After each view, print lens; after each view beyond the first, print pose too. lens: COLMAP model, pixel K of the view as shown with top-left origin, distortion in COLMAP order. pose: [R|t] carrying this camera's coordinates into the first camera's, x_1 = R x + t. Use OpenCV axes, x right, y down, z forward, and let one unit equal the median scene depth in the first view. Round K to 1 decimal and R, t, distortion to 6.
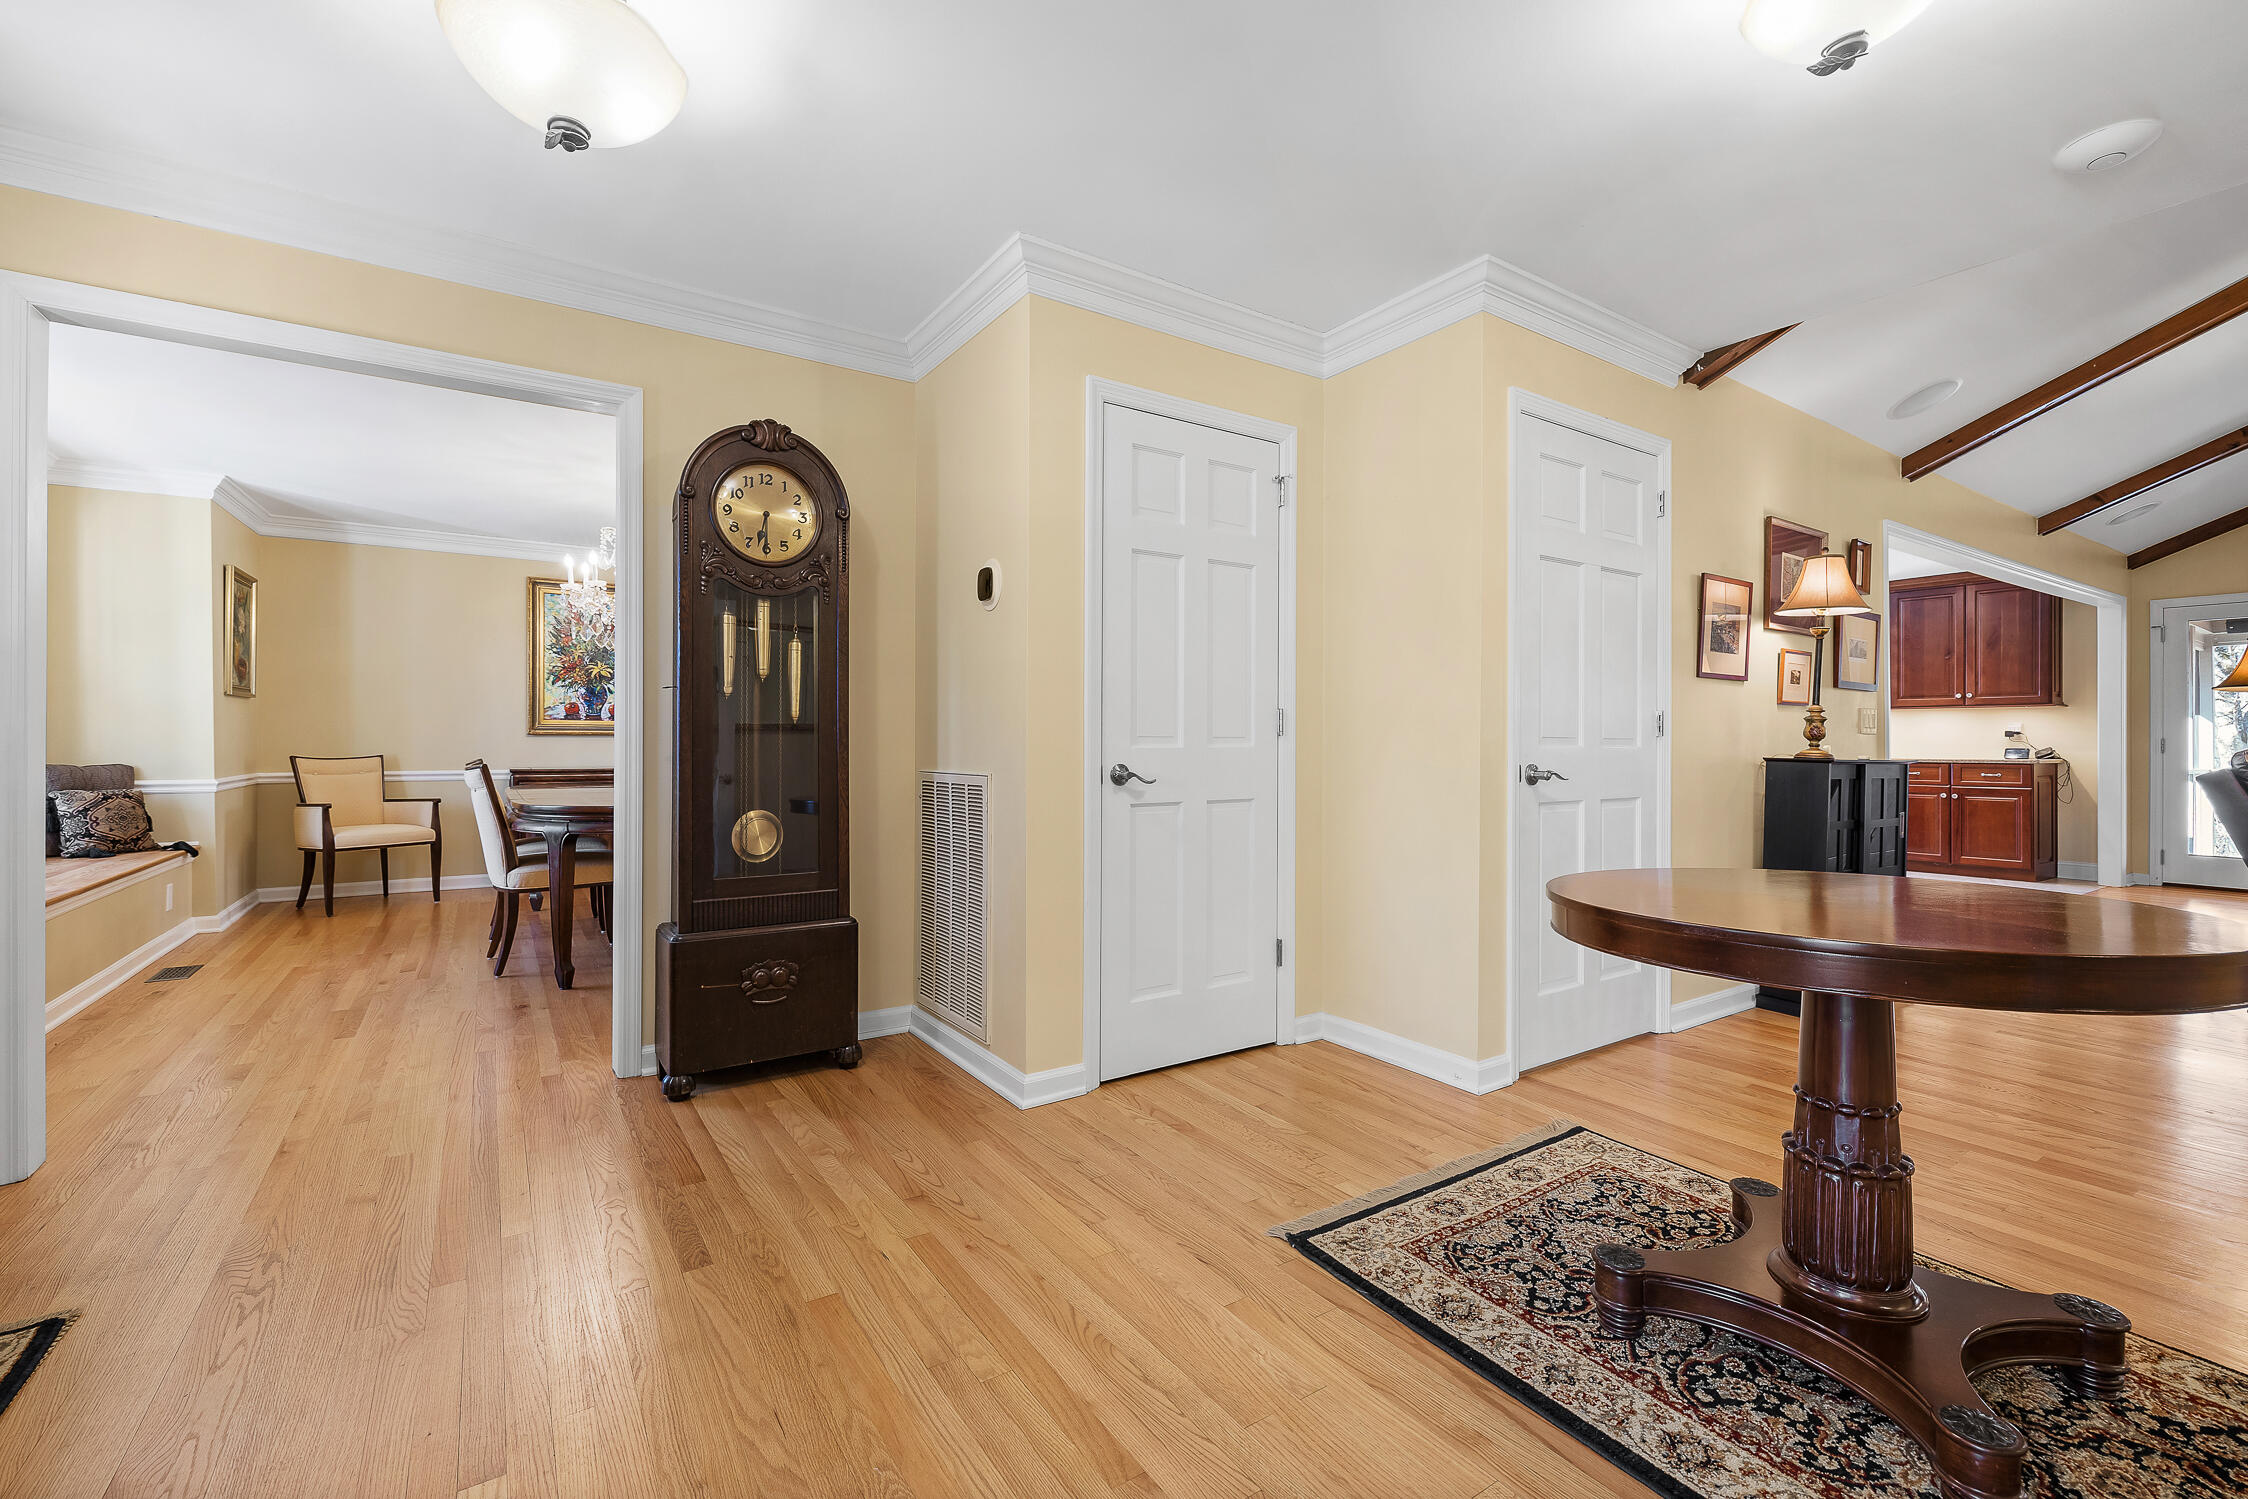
lens RADIAL K [[951.8, 0, 1125.8], [0, 951.8, 743.6], [0, 0, 1]] dist [0.000842, -0.000718]
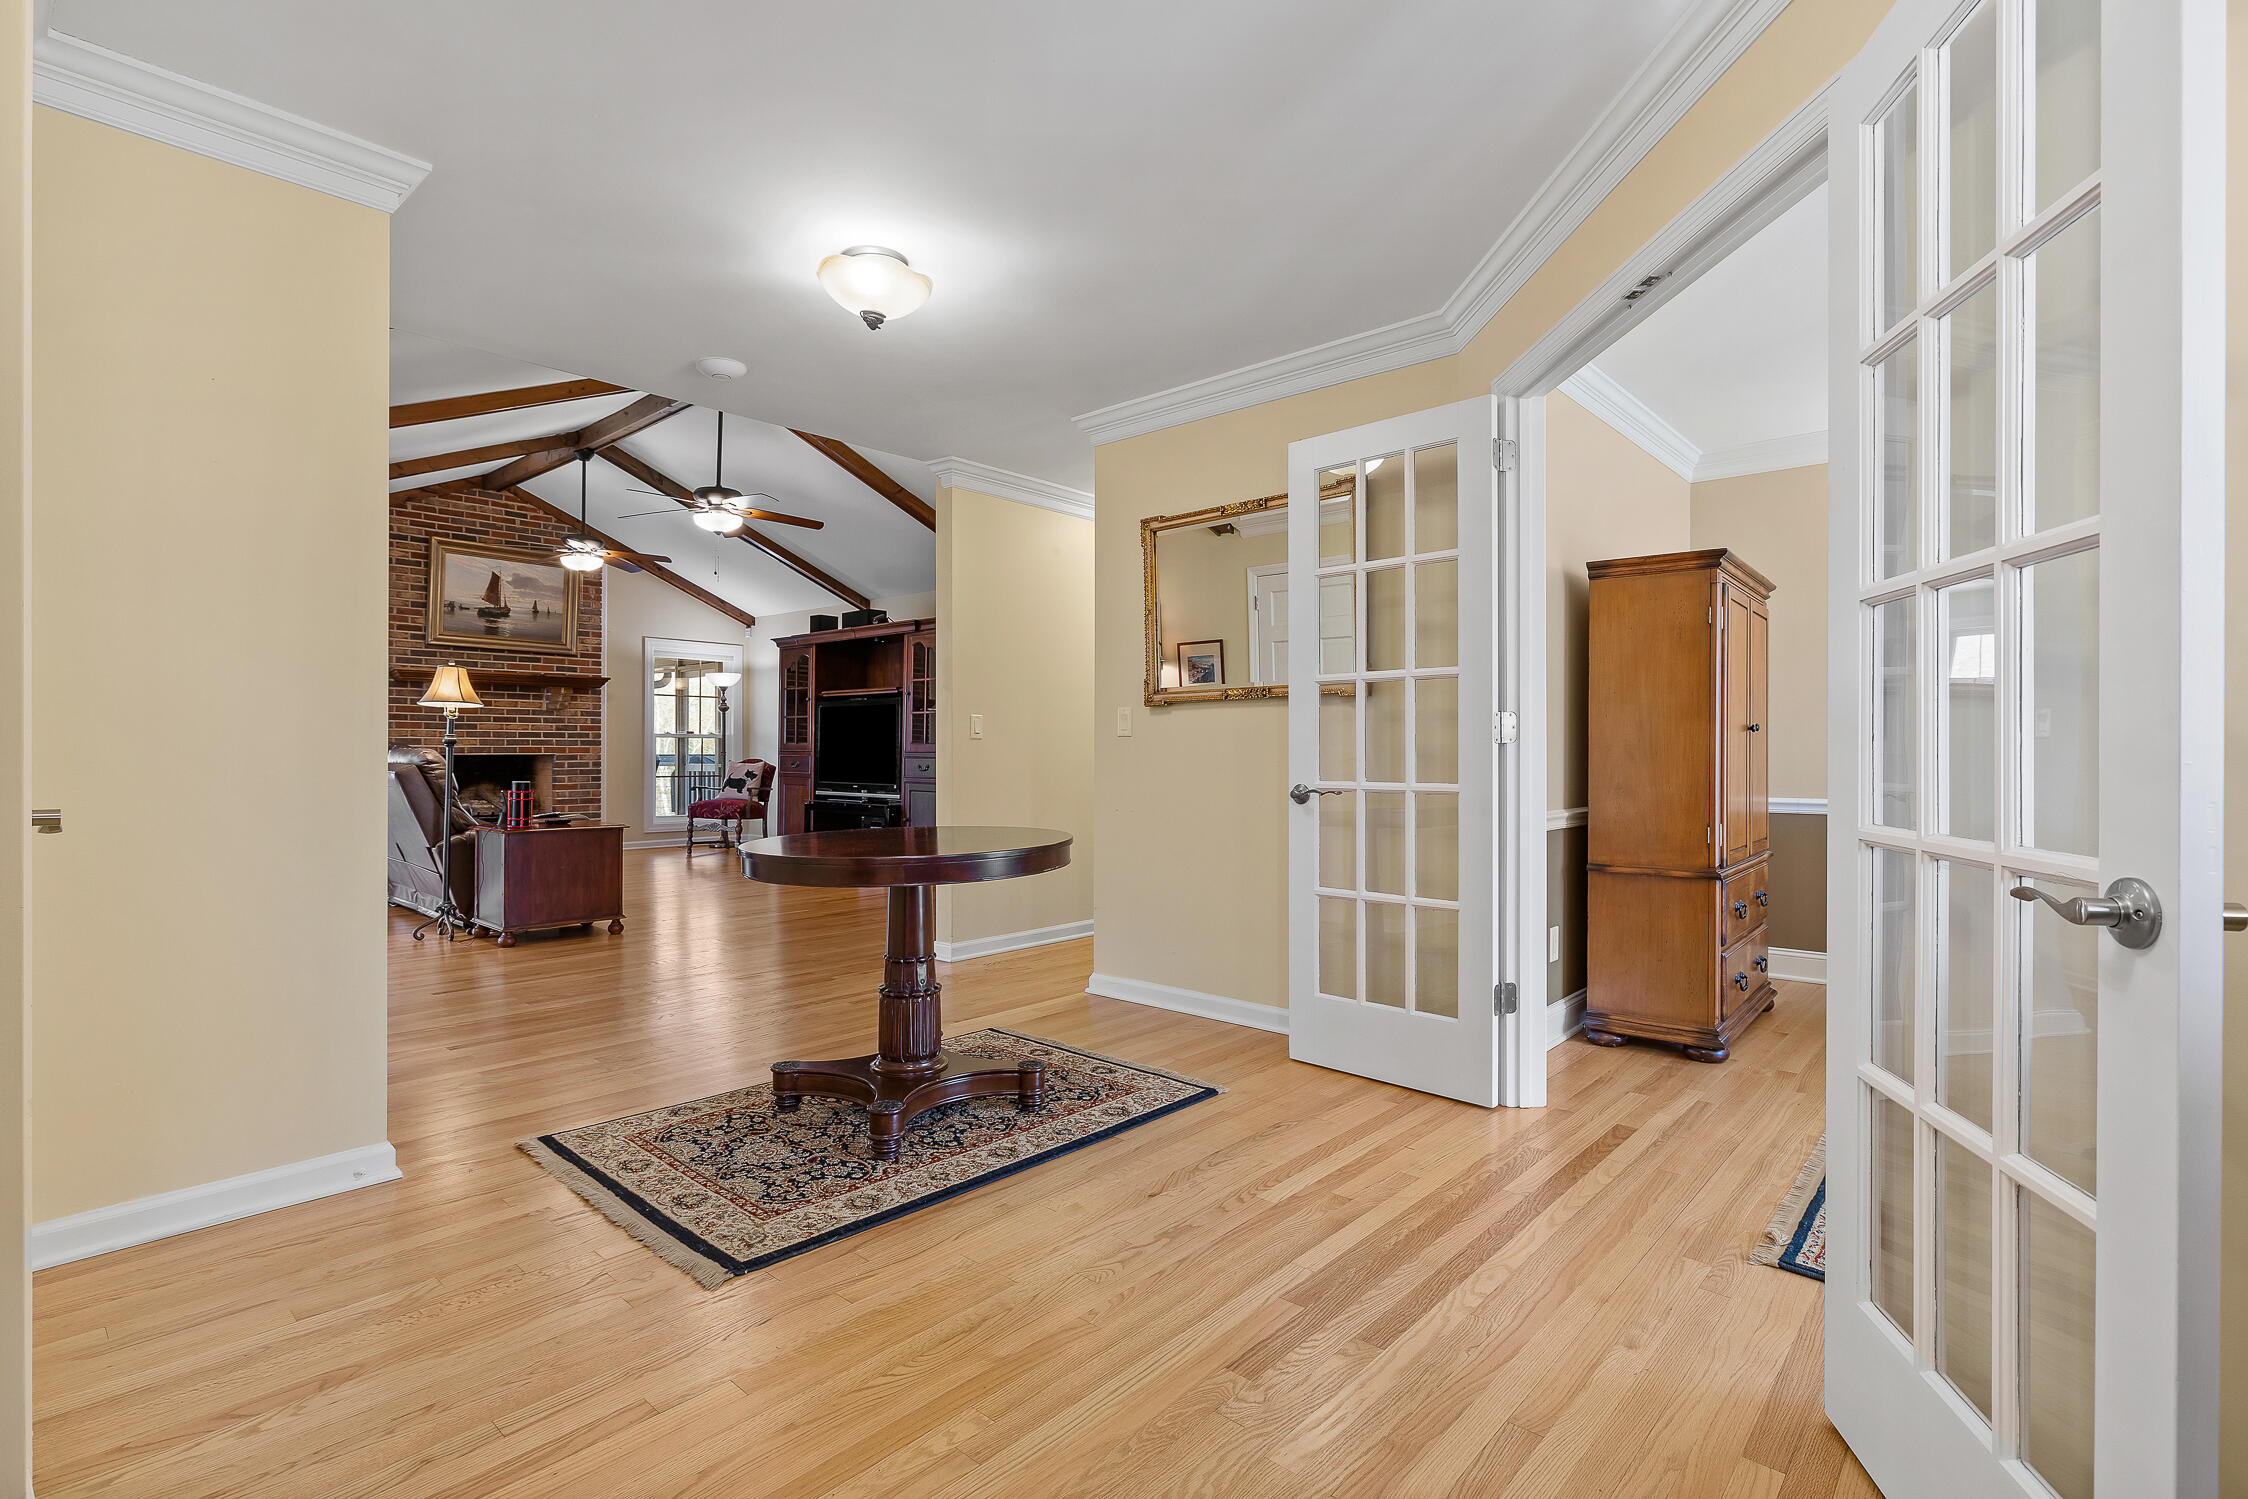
lens RADIAL K [[1052.8, 0, 1122.8], [0, 1052.8, 748.2], [0, 0, 1]] dist [-0.004789, -0.000291]
pose [[-0.248249, -0.004312, 0.968687, -0.639598], [-0.000966, 0.999991, 0.004204, -0.004827], [-0.968696, 0.000108, -0.248251, 0.605221]]
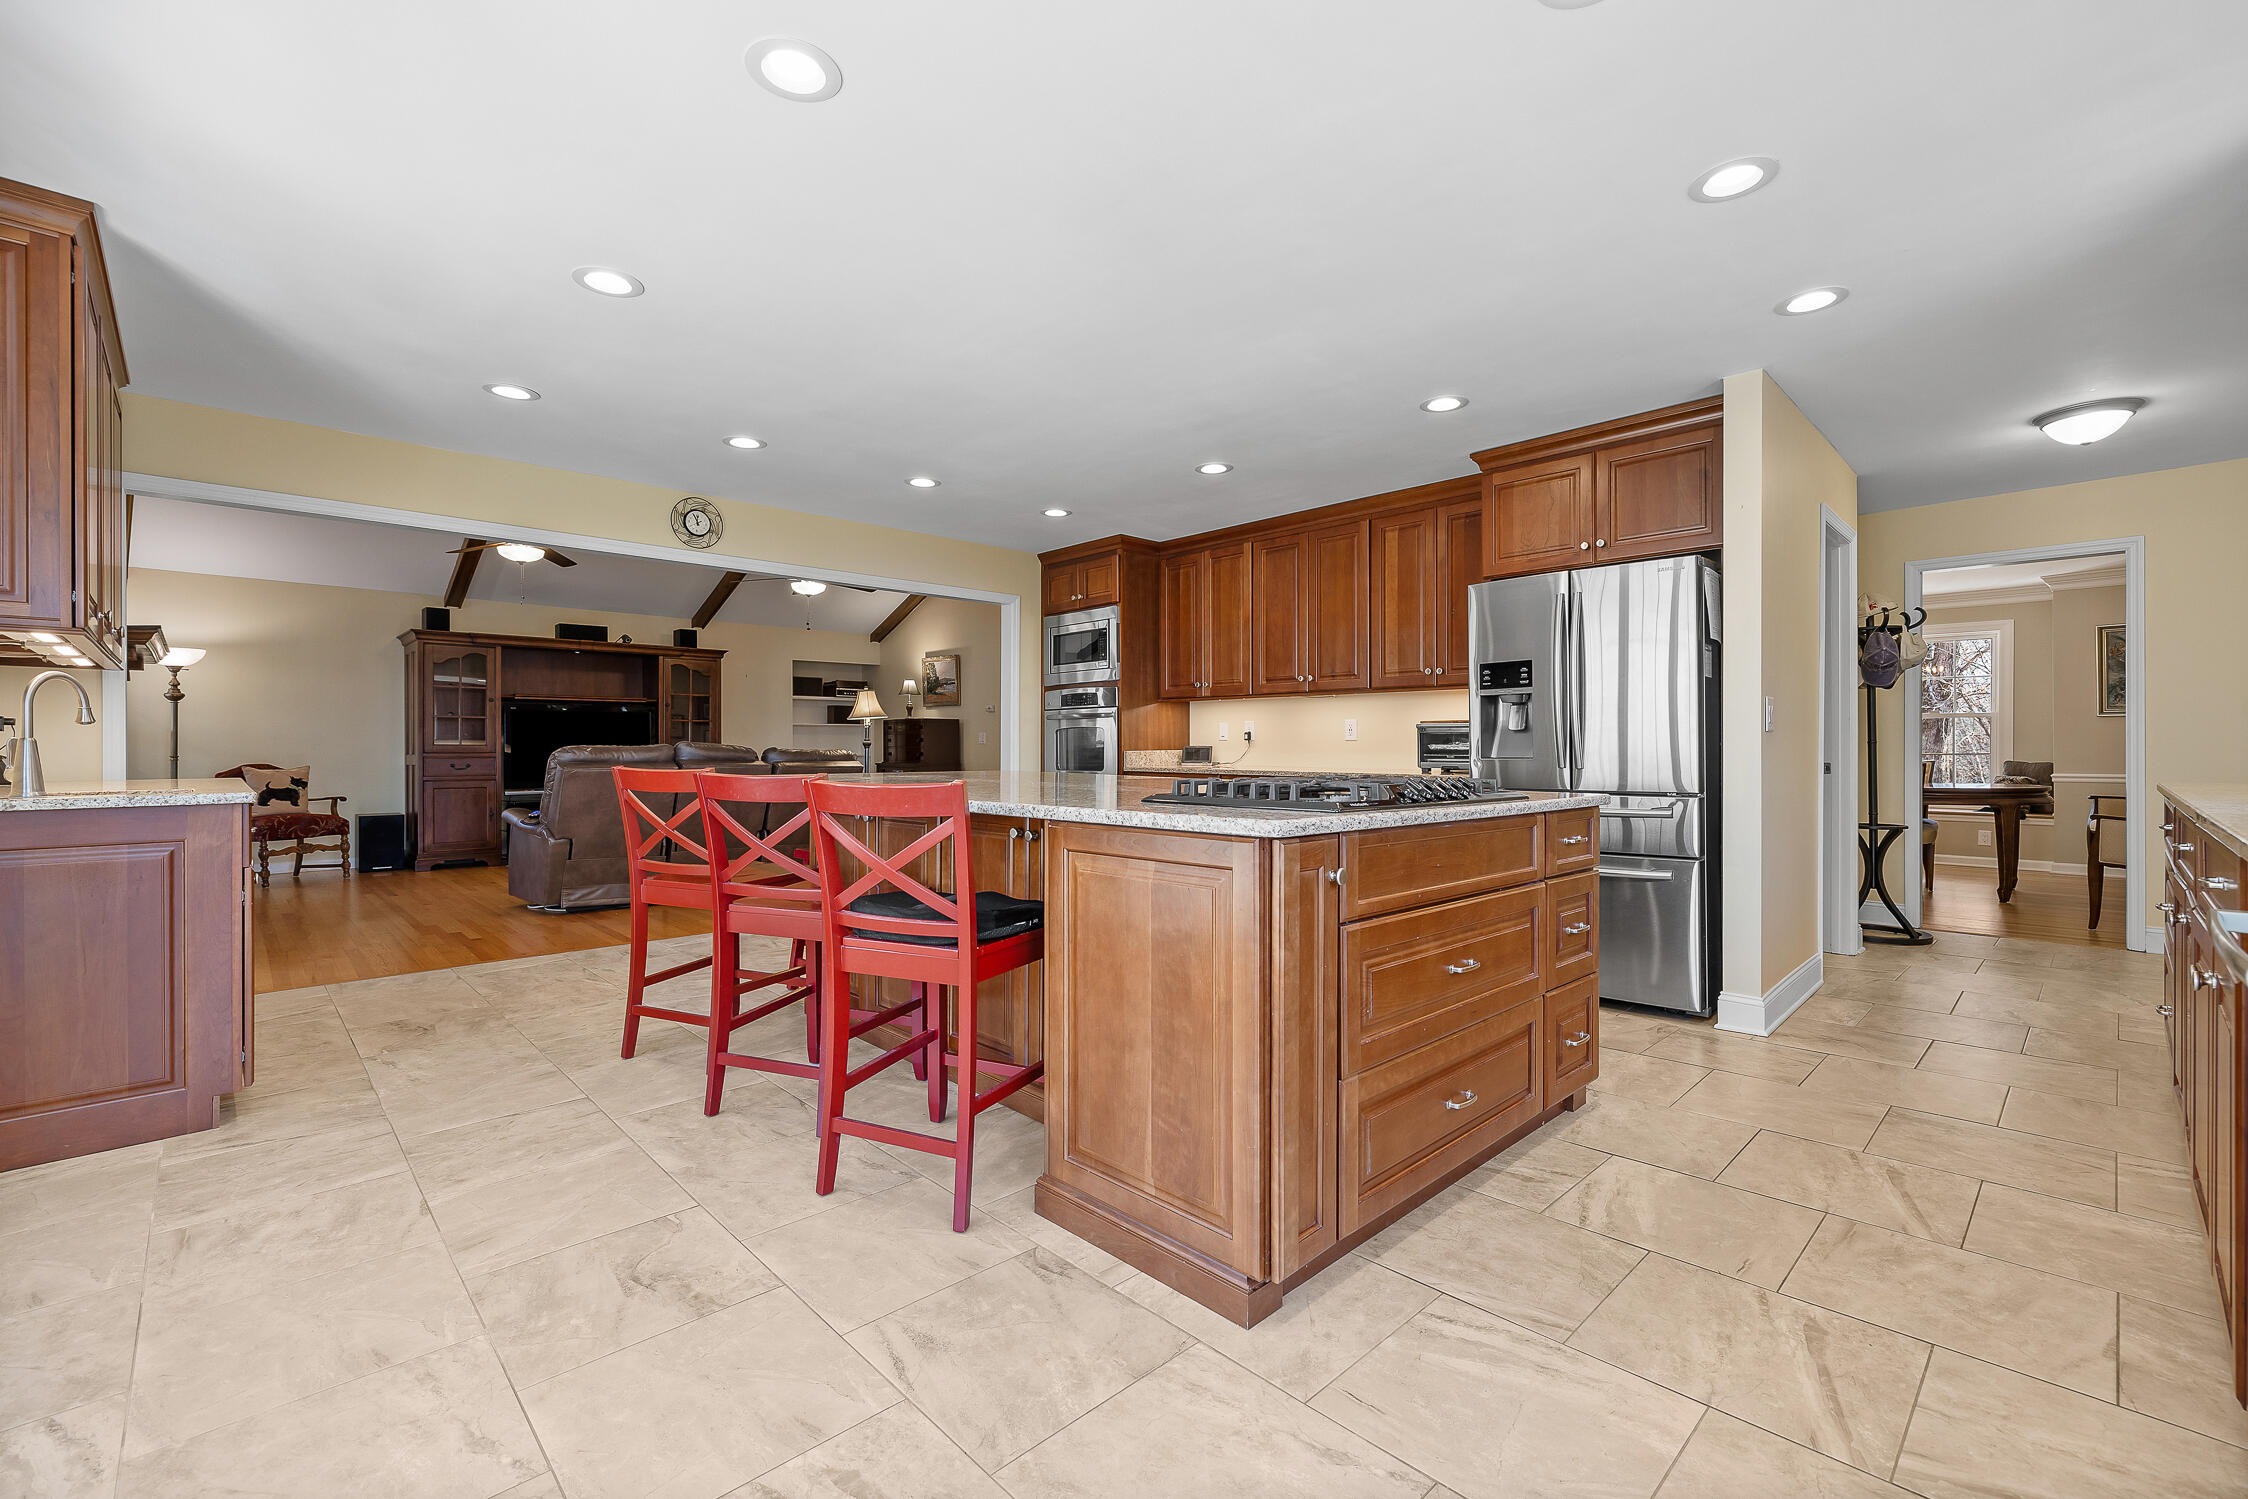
lens RADIAL K [[951.8, 0, 1117.6], [0, 951.8, 758.4], [0, 0, 1]] dist [0.000842, -0.000718]
pose [[-0.983592, 0.000911, -0.180407, 1.426606], [-0.001543, 0.999908, 0.013466, -0.005095], [0.180403, 0.013524, -0.983500, 3.995811]]
